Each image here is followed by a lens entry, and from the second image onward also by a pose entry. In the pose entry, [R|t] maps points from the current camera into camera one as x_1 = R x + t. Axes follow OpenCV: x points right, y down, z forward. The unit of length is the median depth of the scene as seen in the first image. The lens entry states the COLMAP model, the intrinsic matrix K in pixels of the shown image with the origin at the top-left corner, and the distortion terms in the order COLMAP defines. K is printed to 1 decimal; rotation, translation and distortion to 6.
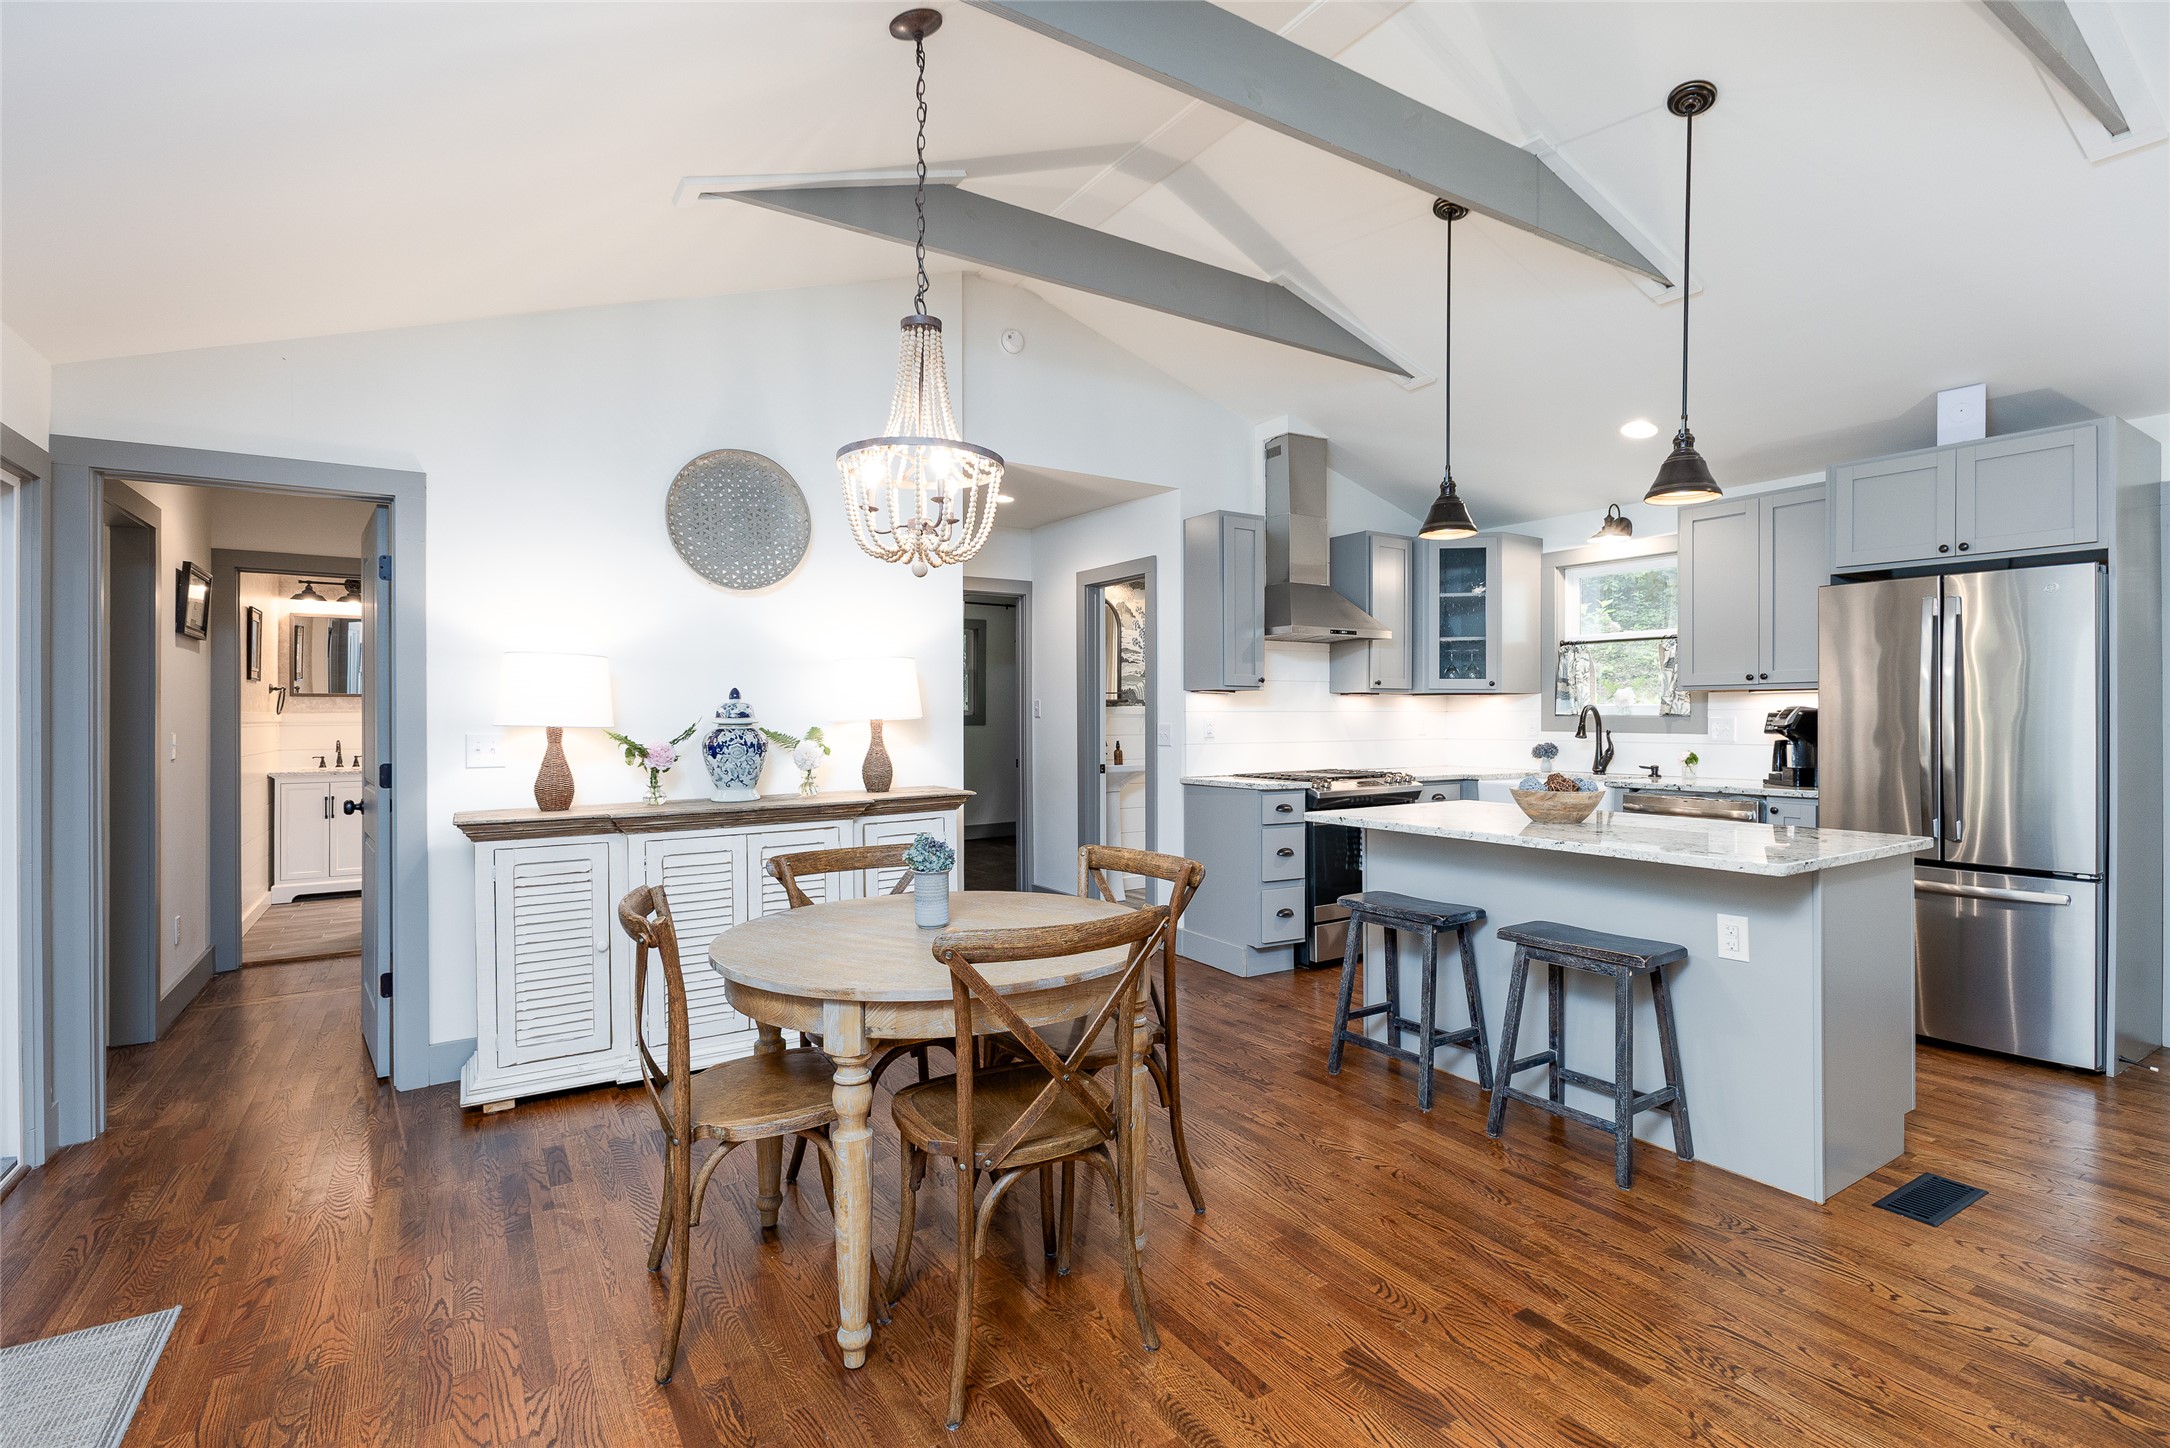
lens RADIAL K [[1023.7, 0, 1087.5], [0, 1023.7, 708.7], [0, 0, 1]] dist [0.002659, -0.000367]
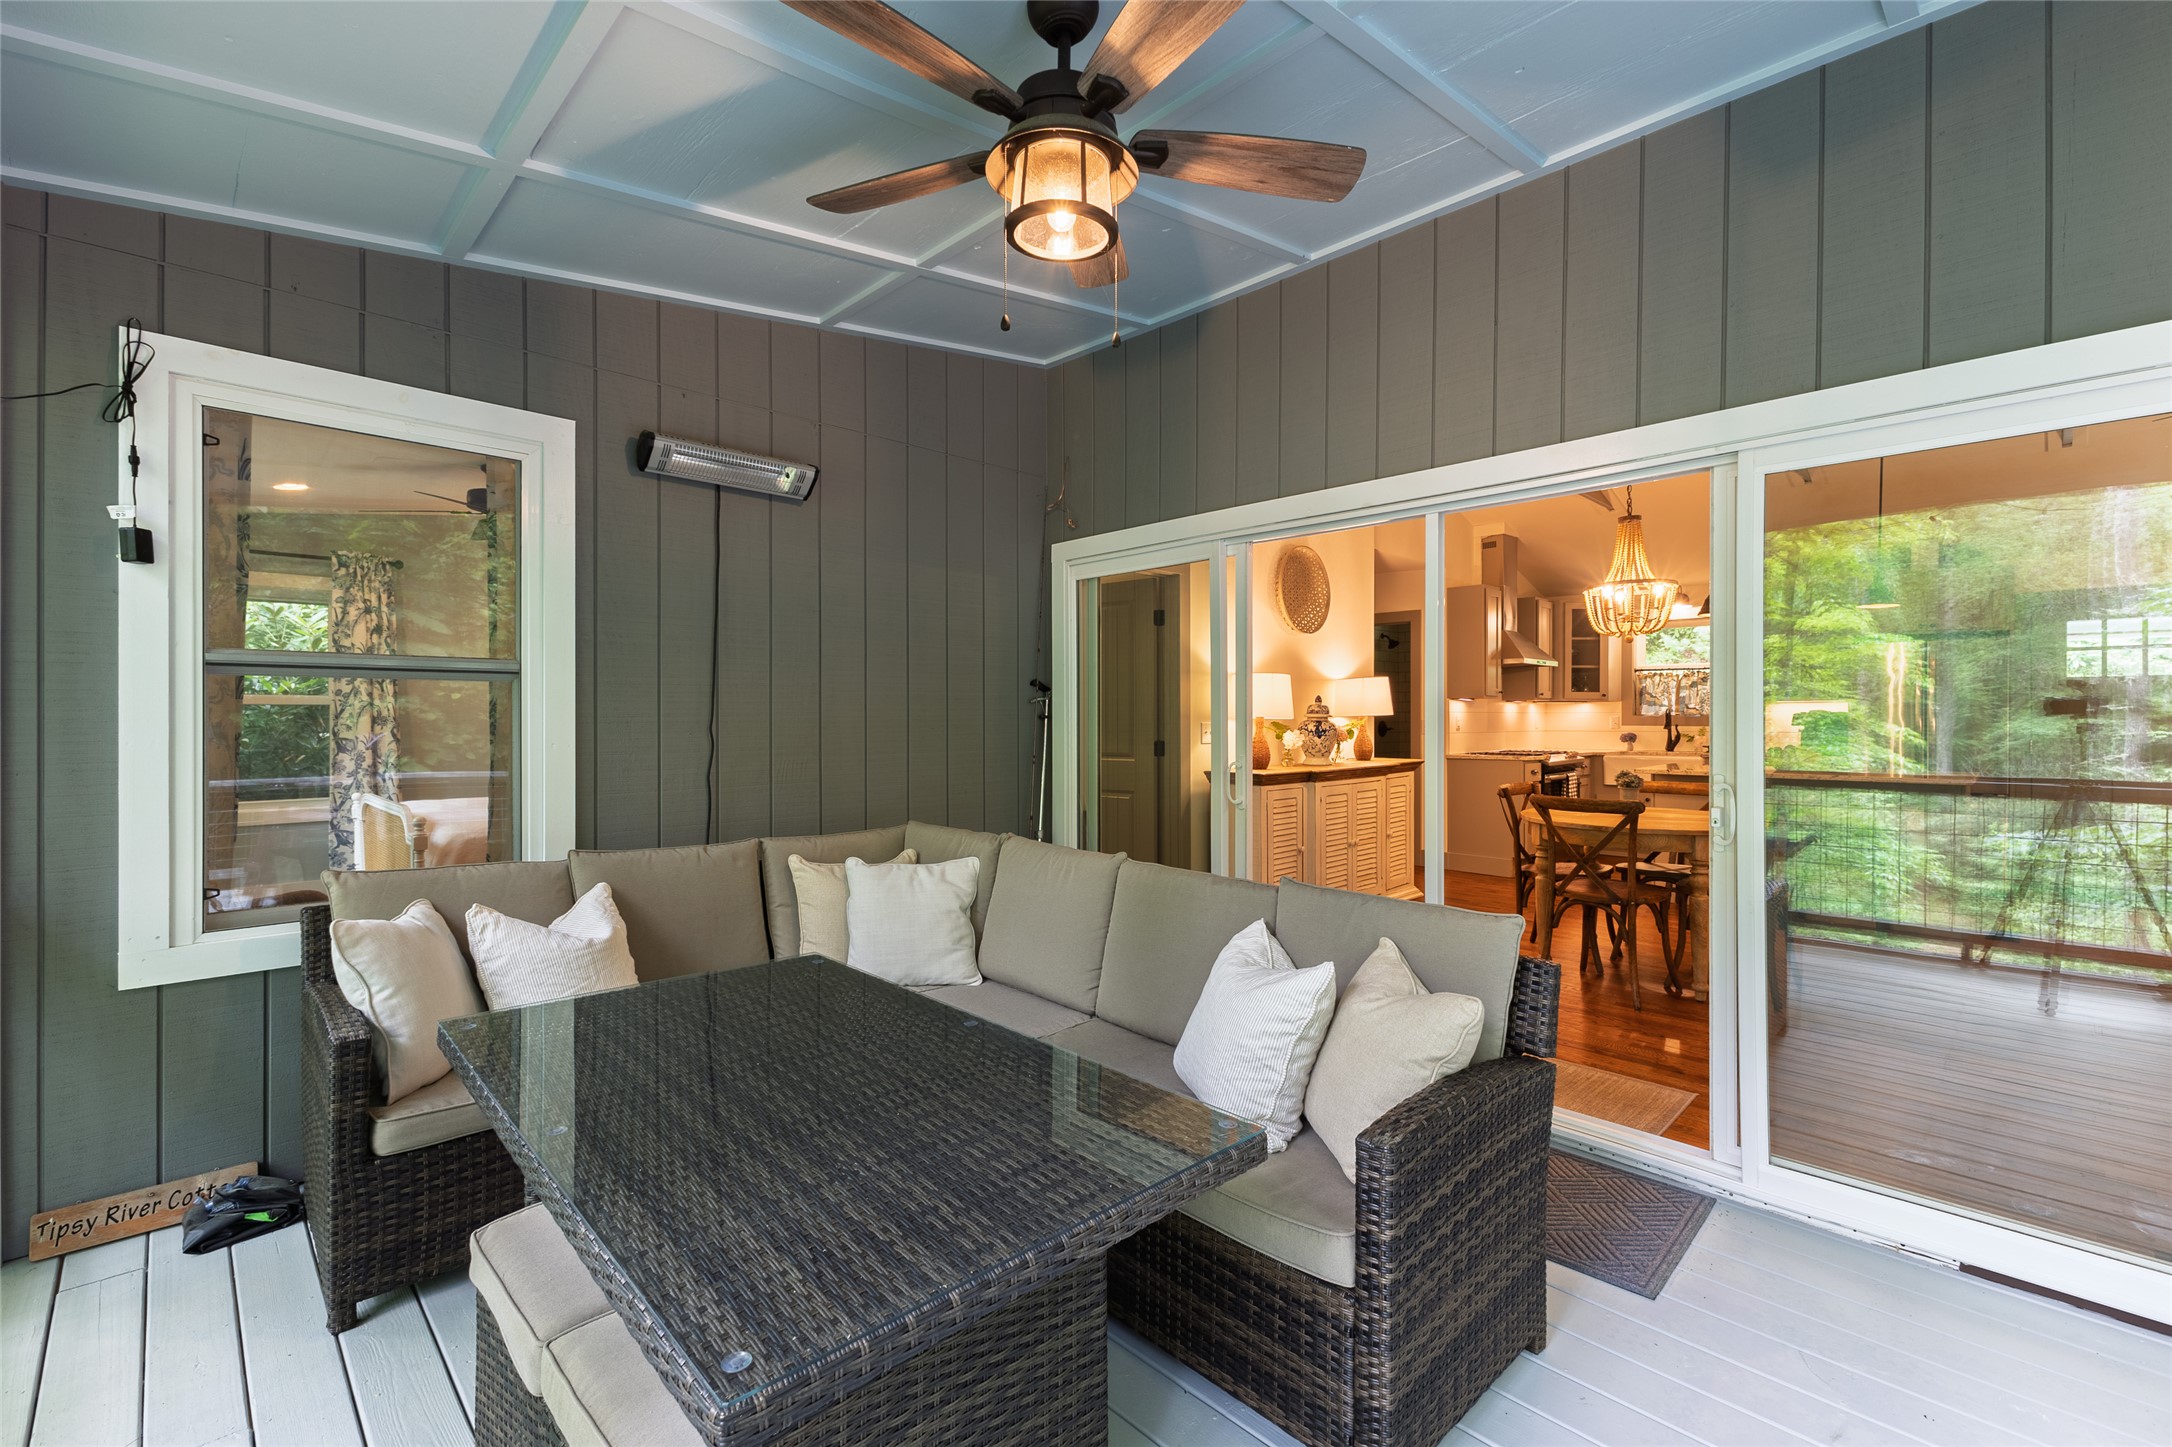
lens RADIAL K [[939.4, 0, 1087.6], [0, 939.4, 709.8], [0, 0, 1]] dist [0.009119, -0.001101]
pose [[0.977960, 0.005280, 0.208725, -0.748837], [-0.005124, 0.999986, -0.001285, 0.004300], [-0.208729, 0.000187, 0.977974, -0.282558]]
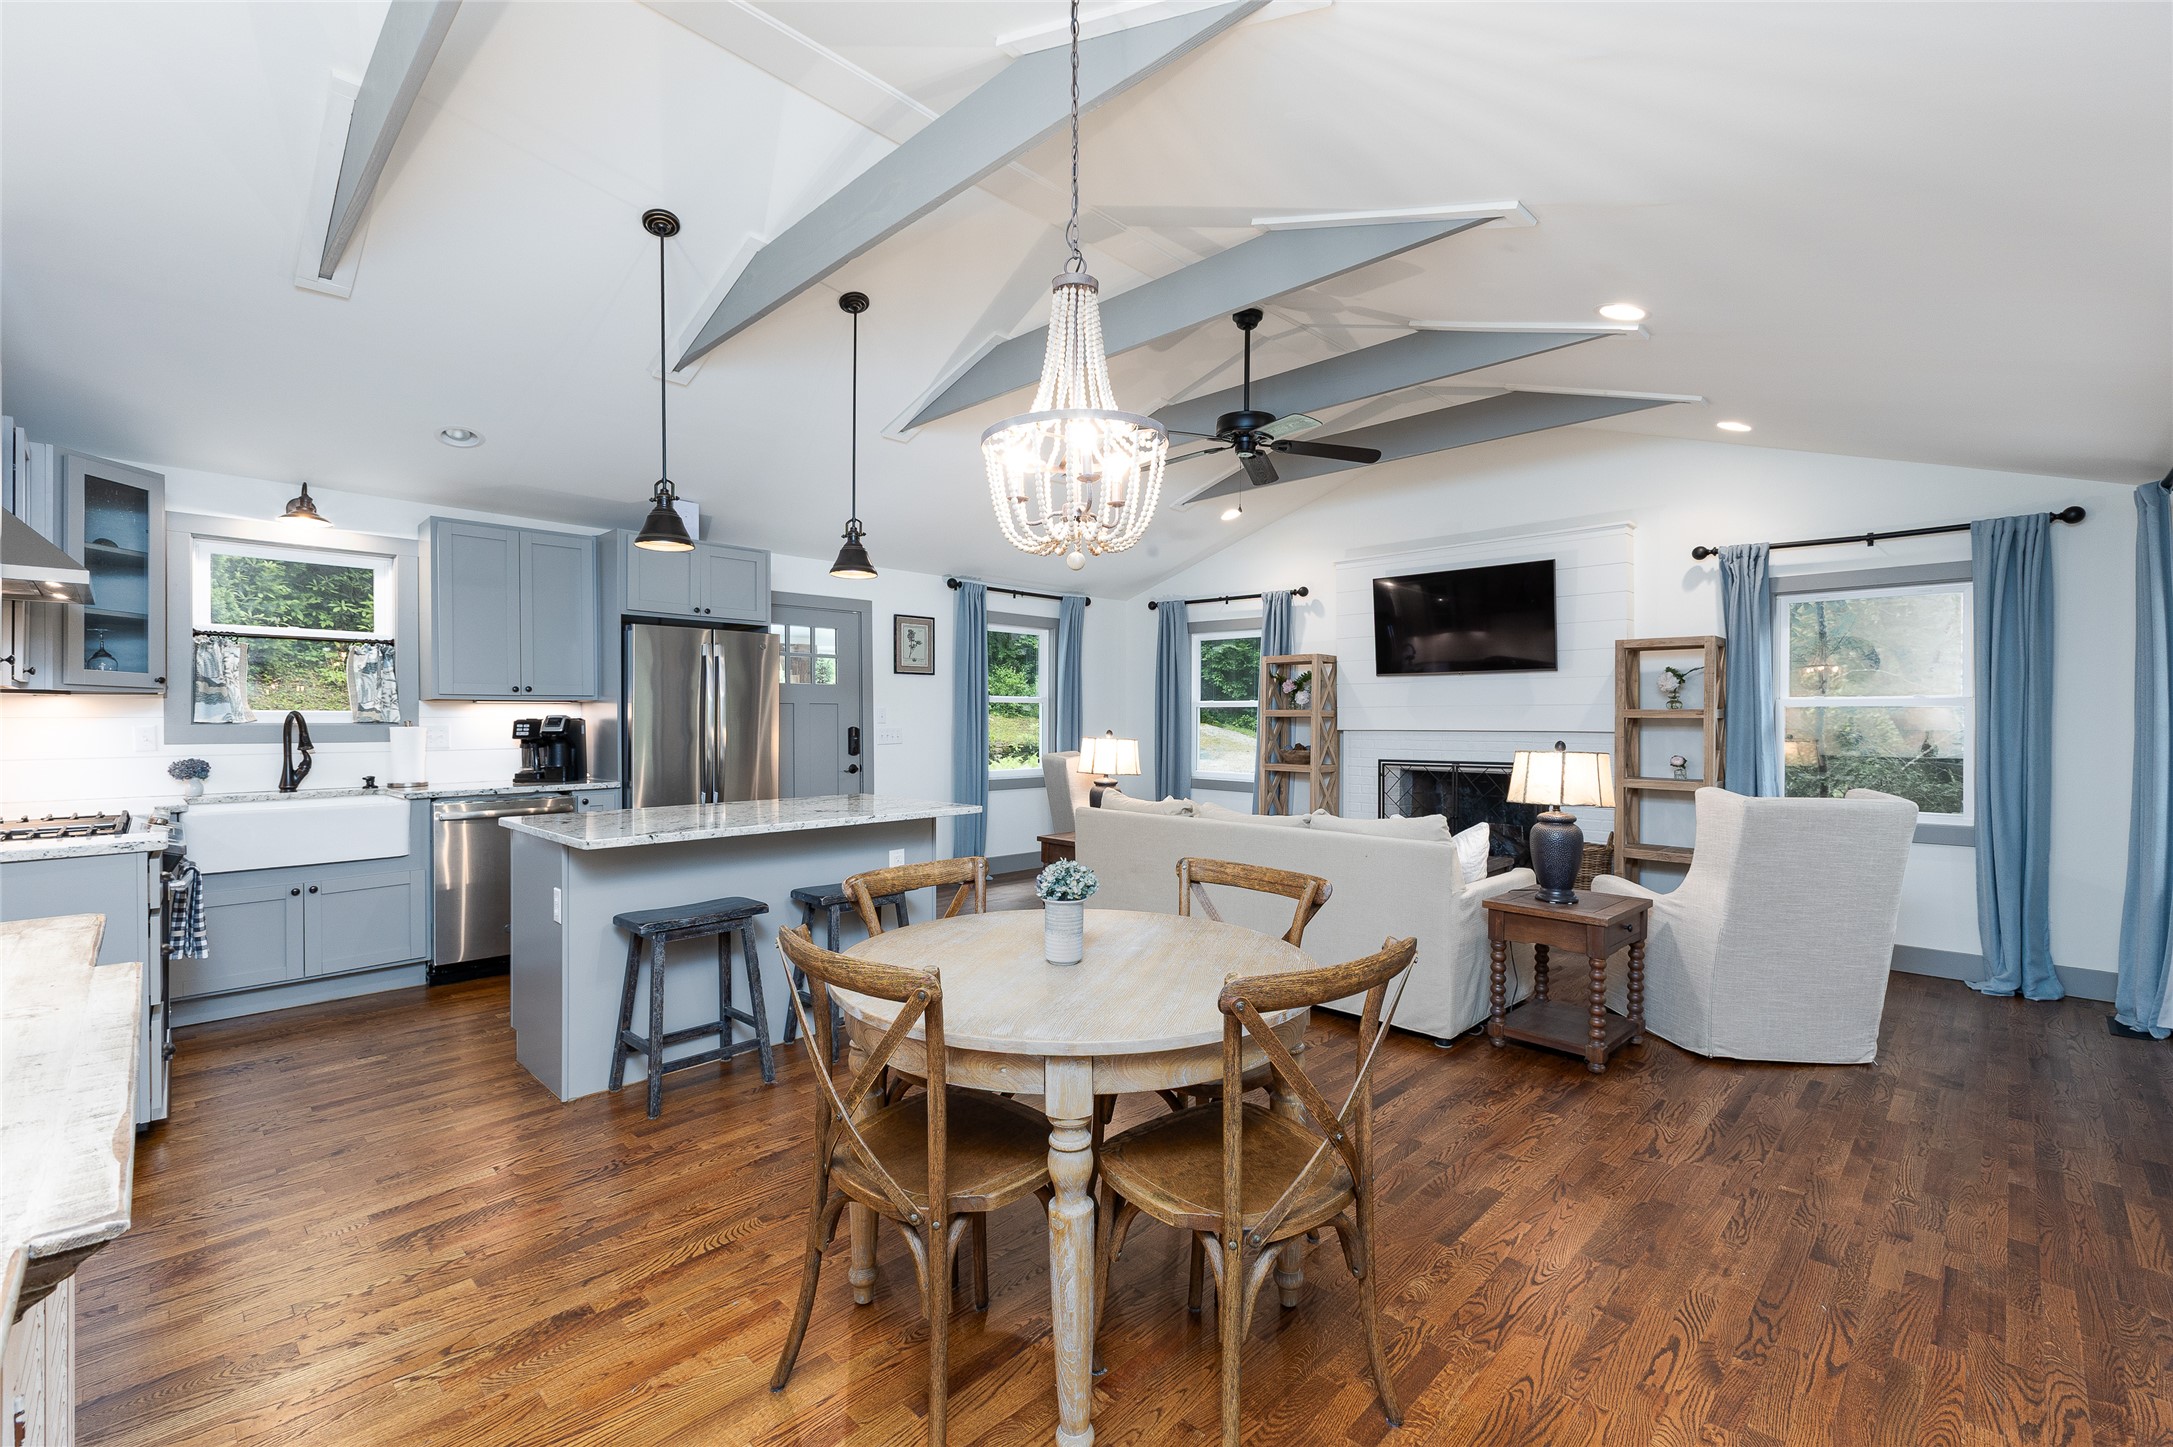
lens RADIAL K [[939.9, 0, 1091.5], [0, 939.9, 721.0], [0, 0, 1]] dist [0.009119, -0.001101]
pose [[-0.233568, 0.000288, 0.972340, -0.445634], [-0.003955, 0.999991, -0.001247, 0.002828], [-0.972332, -0.004137, -0.233565, 0.555071]]
